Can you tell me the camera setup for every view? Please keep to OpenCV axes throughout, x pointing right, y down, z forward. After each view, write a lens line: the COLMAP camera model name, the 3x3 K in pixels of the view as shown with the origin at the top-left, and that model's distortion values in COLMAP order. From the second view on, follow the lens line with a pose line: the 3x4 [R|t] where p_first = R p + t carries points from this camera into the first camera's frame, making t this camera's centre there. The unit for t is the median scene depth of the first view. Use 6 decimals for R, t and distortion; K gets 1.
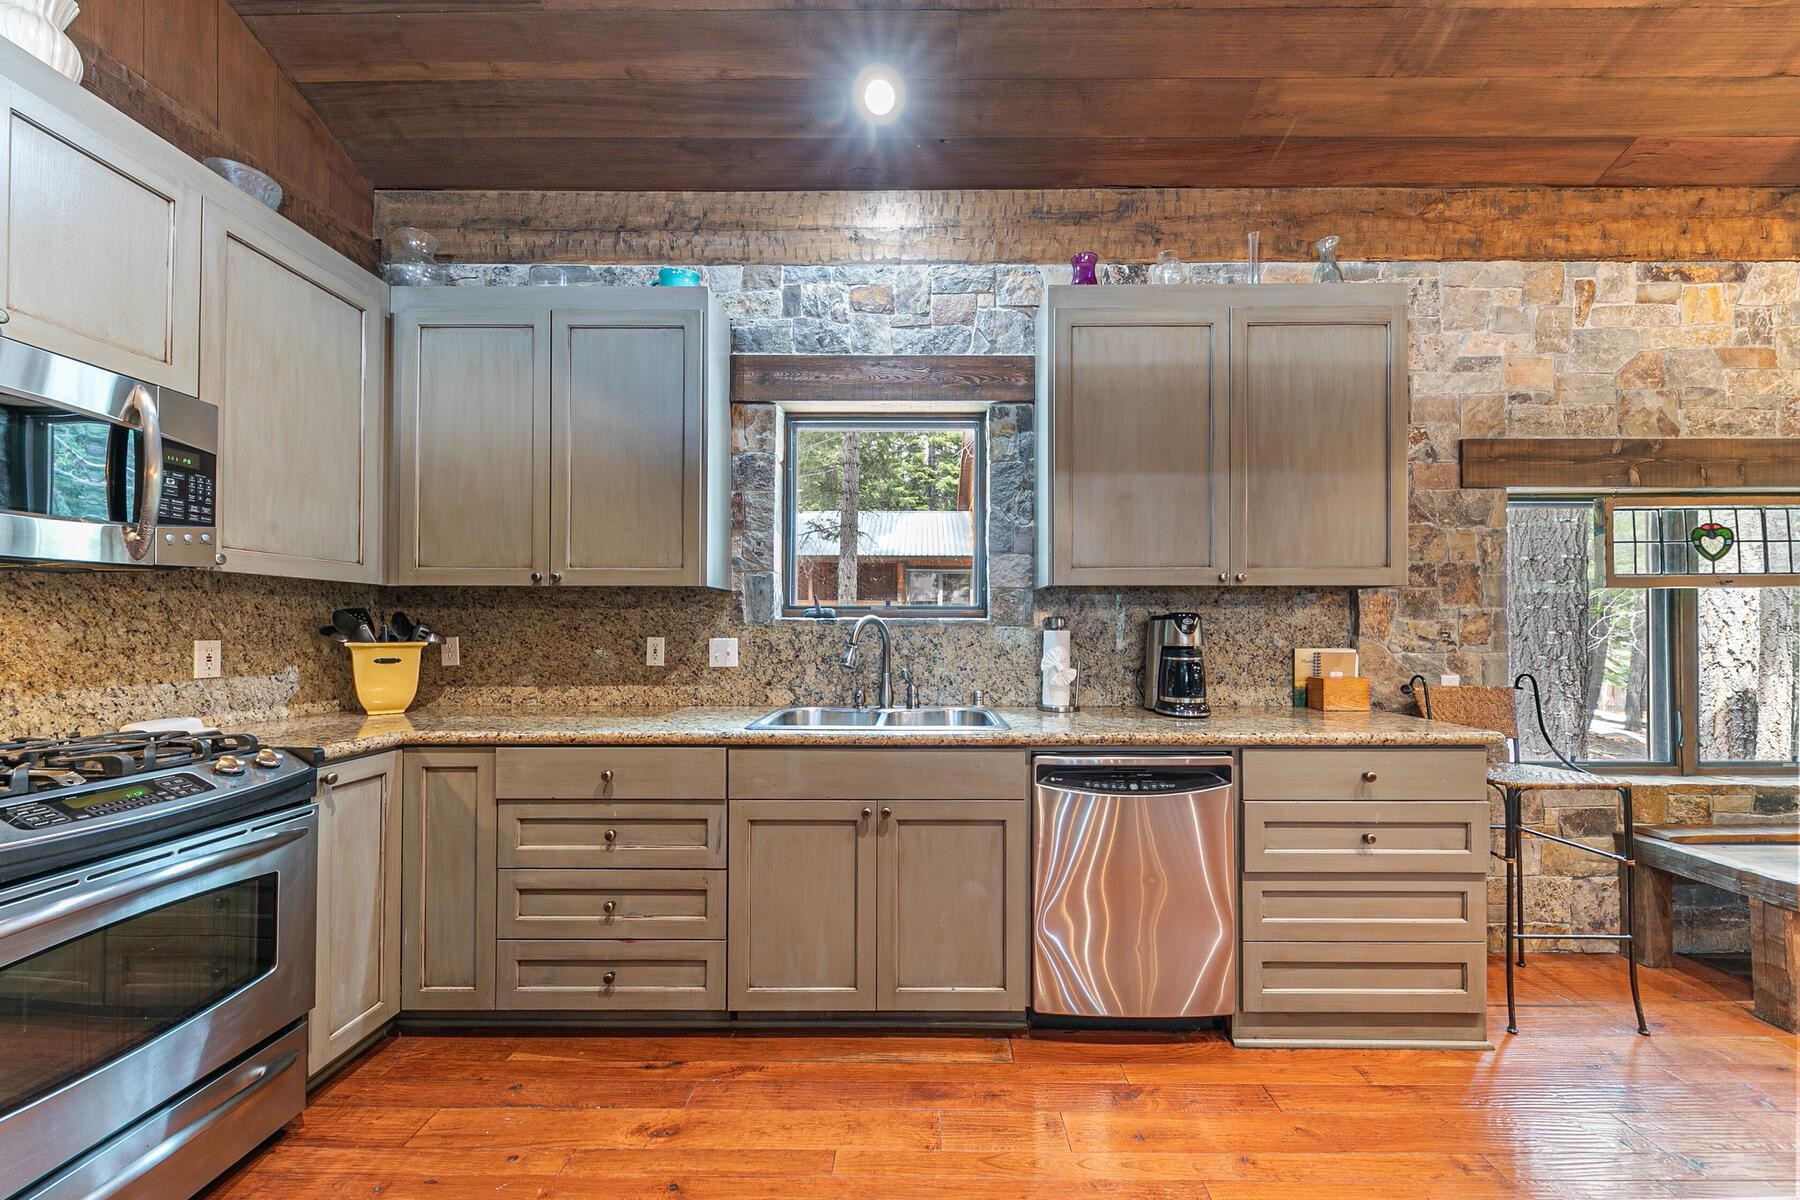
lens RADIAL K [[628.9, 0, 907.7], [0, 628.9, 623.7], [0, 0, 1]] dist [0.010197, -0.004591]
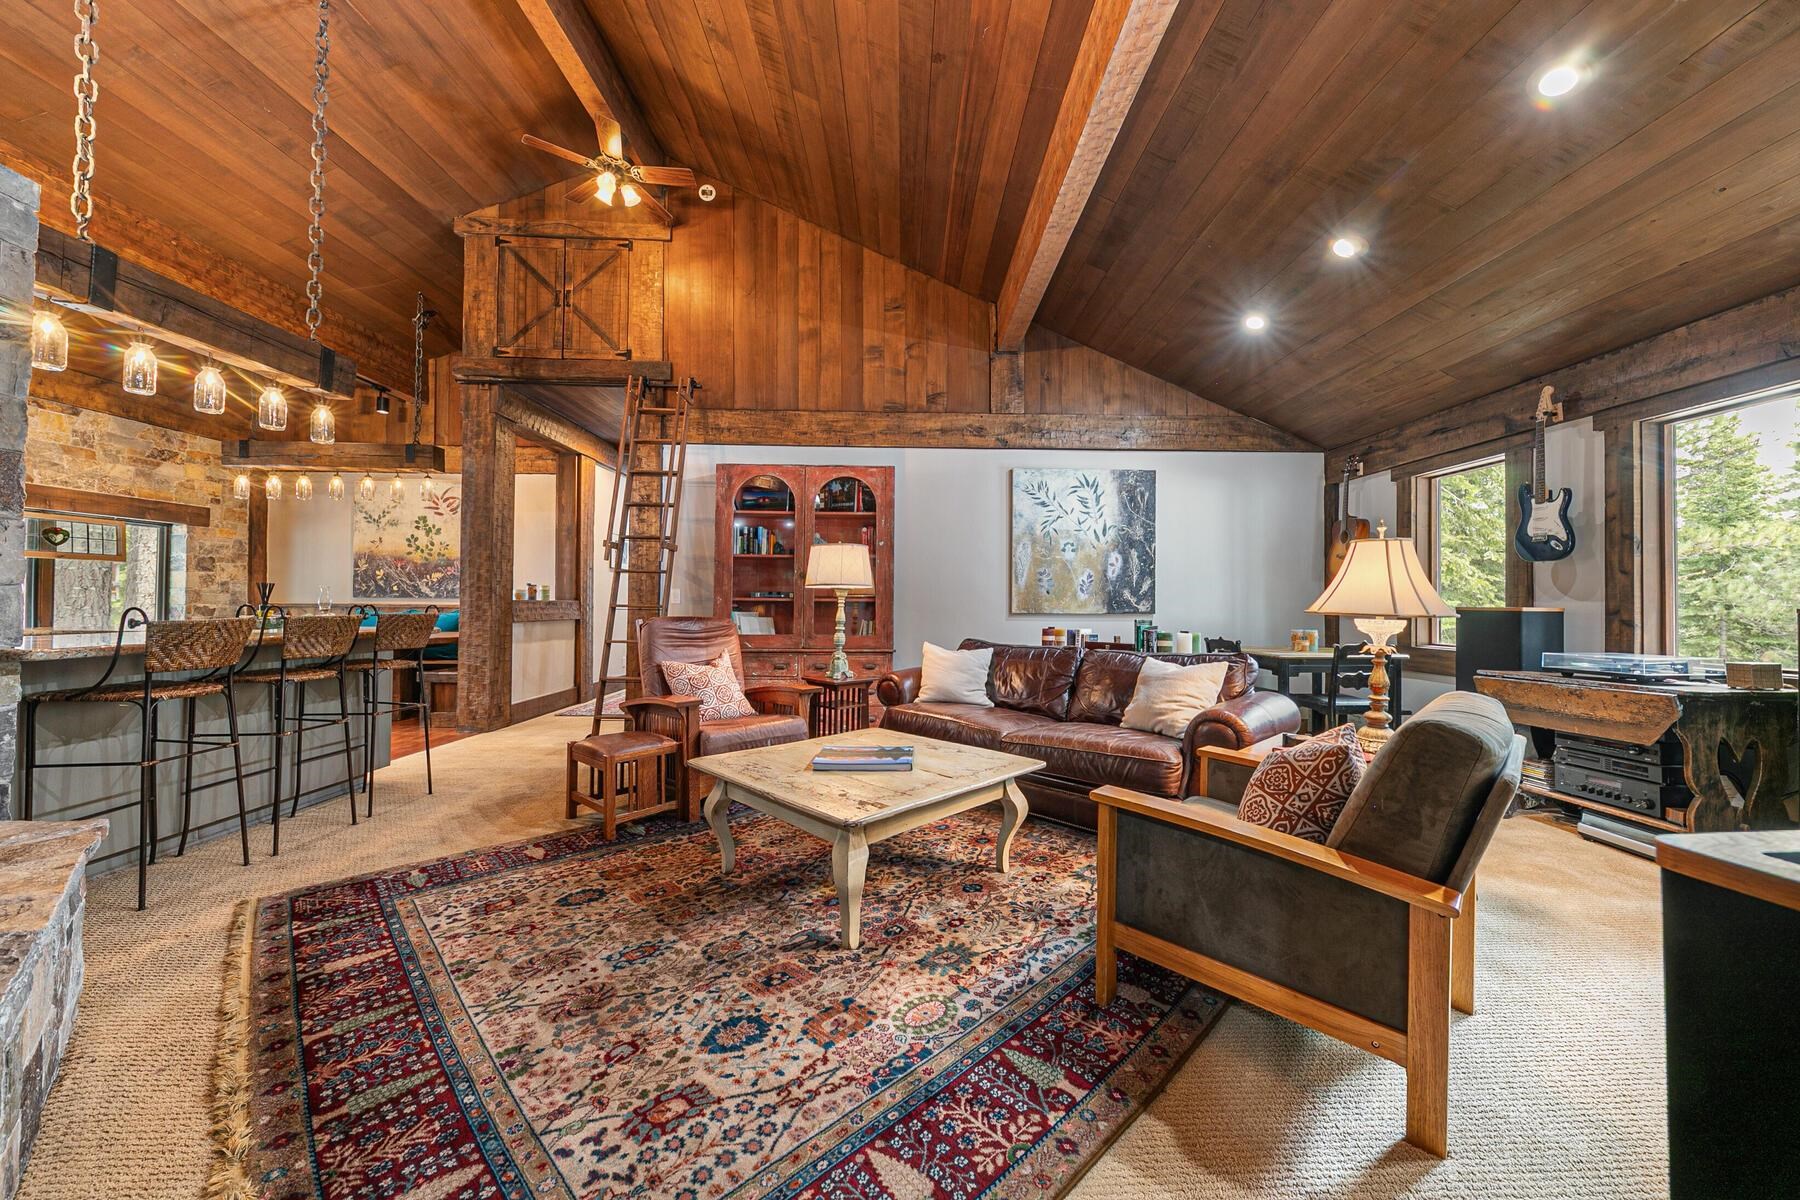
lens RADIAL K [[626.0, 0, 927.2], [0, 626.0, 597.3], [0, 0, 1]] dist [-0.000673, -0.000181]
pose [[-0.058083, 0.008542, 0.998275, -0.930322], [-0.017249, 0.999806, -0.009559, 0.039306], [-0.998163, -0.017775, -0.057924, -1.729397]]
